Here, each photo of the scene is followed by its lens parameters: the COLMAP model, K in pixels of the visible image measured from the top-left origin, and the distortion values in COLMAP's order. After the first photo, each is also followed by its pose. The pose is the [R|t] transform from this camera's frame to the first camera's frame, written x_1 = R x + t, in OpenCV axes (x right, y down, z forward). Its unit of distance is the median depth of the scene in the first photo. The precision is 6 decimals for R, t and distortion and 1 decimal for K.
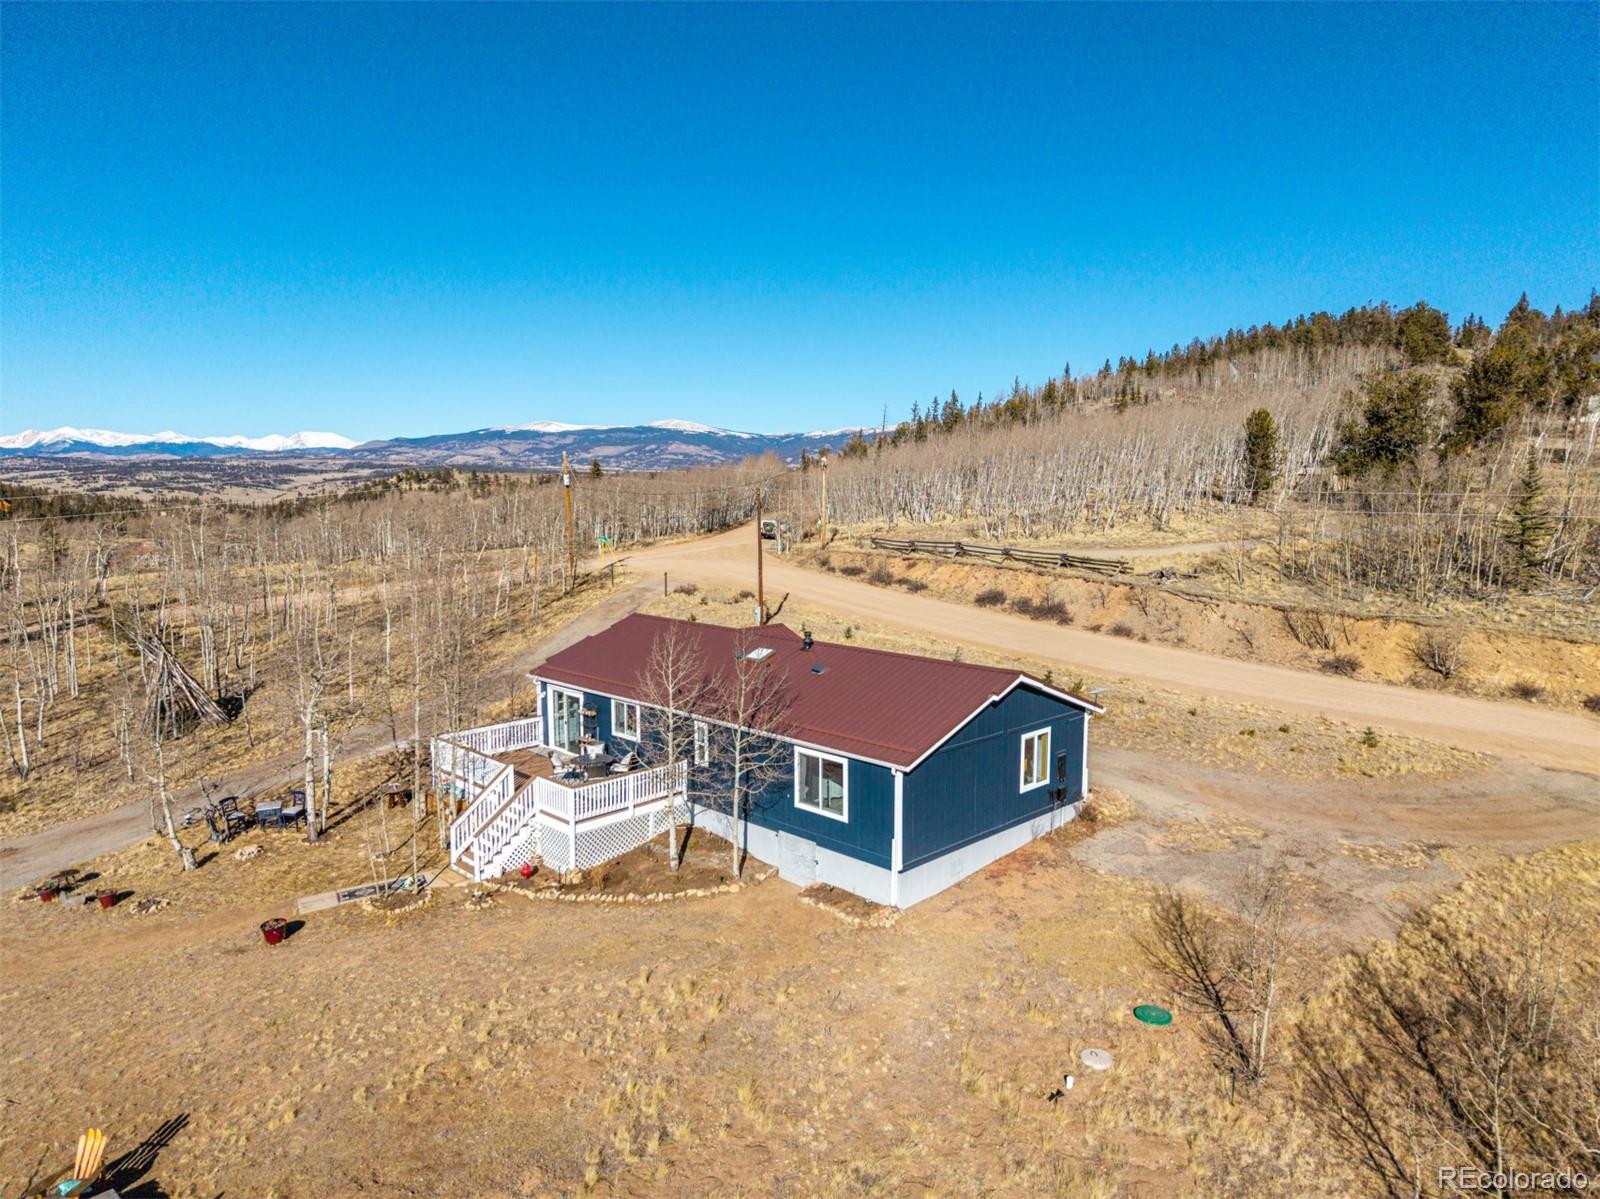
lens RADIAL K [[1070.4, 0, 805.0], [0, 1070.4, 597.0], [0, 0, 1]] dist [0.075229, -0.108733]
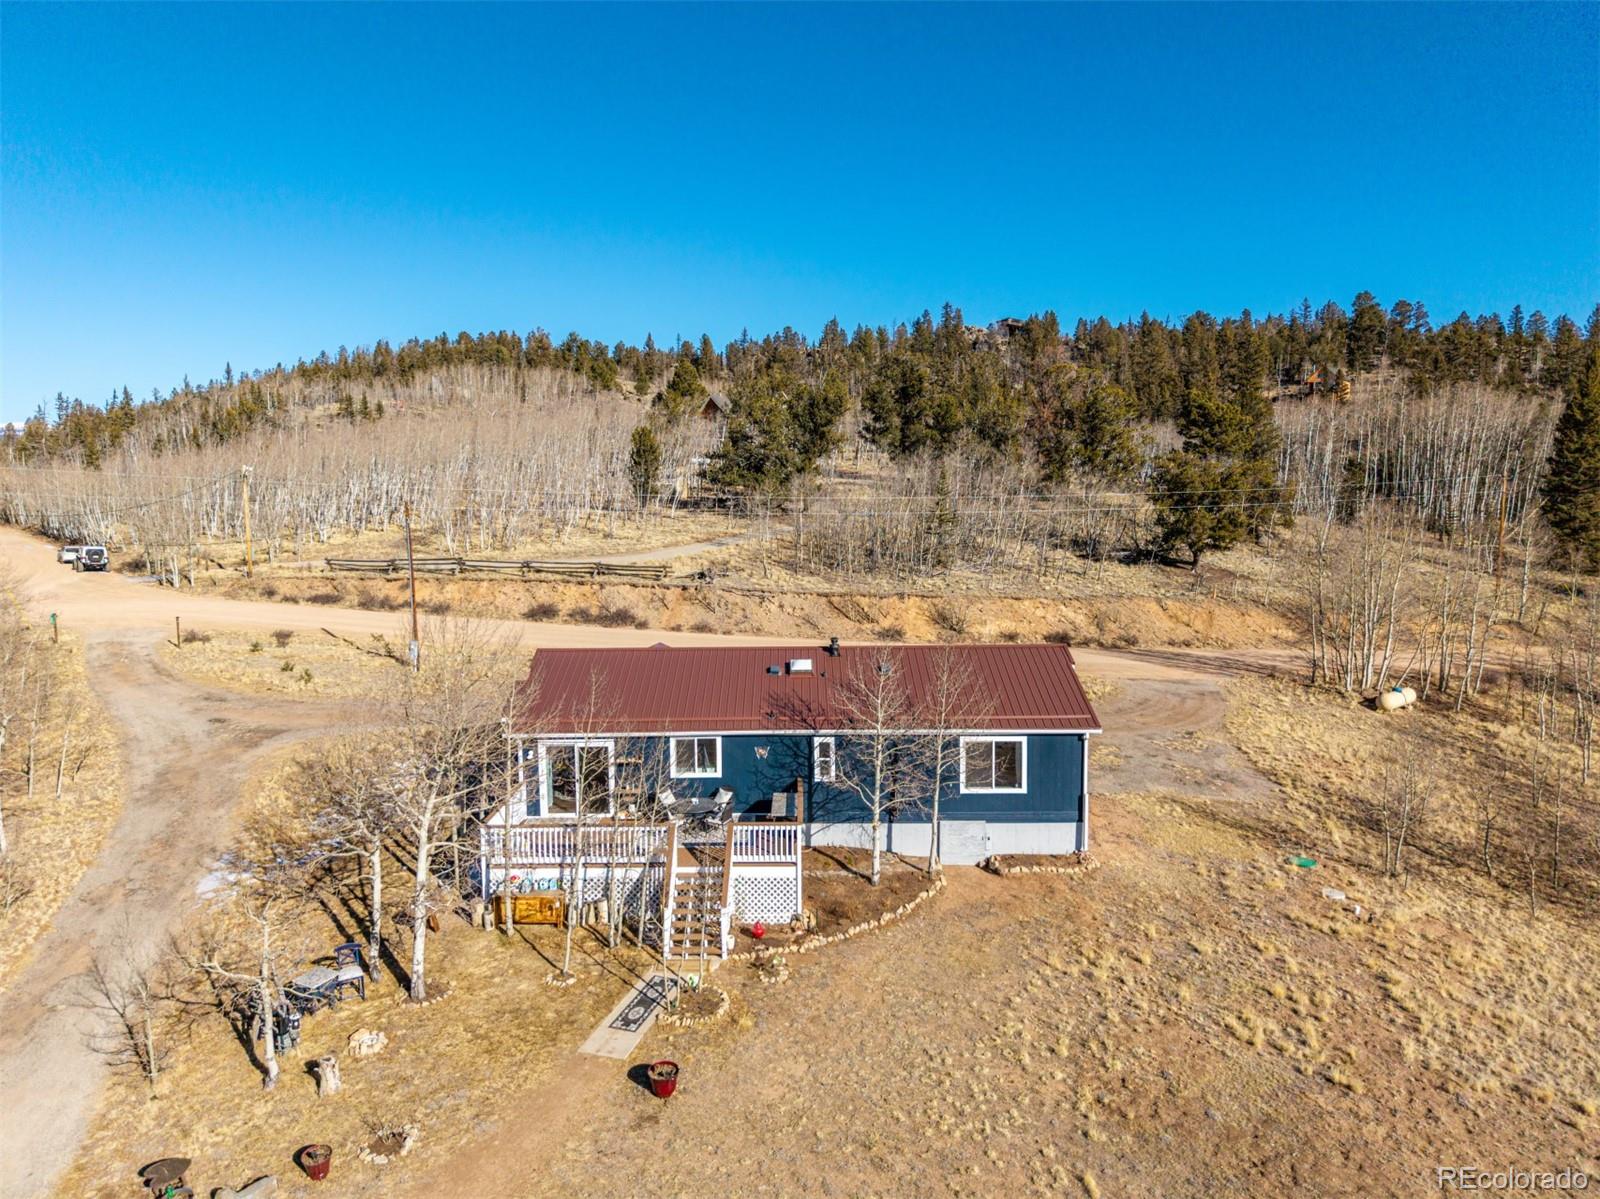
lens RADIAL K [[1070.4, 0, 805.0], [0, 1070.4, 597.0], [0, 0, 1]] dist [0.075229, -0.108733]
pose [[0.708427, -0.083276, 0.700854, -0.365508], [0.090090, 0.995561, 0.027230, -0.018678], [-0.700010, 0.043850, 0.712785, 0.142441]]
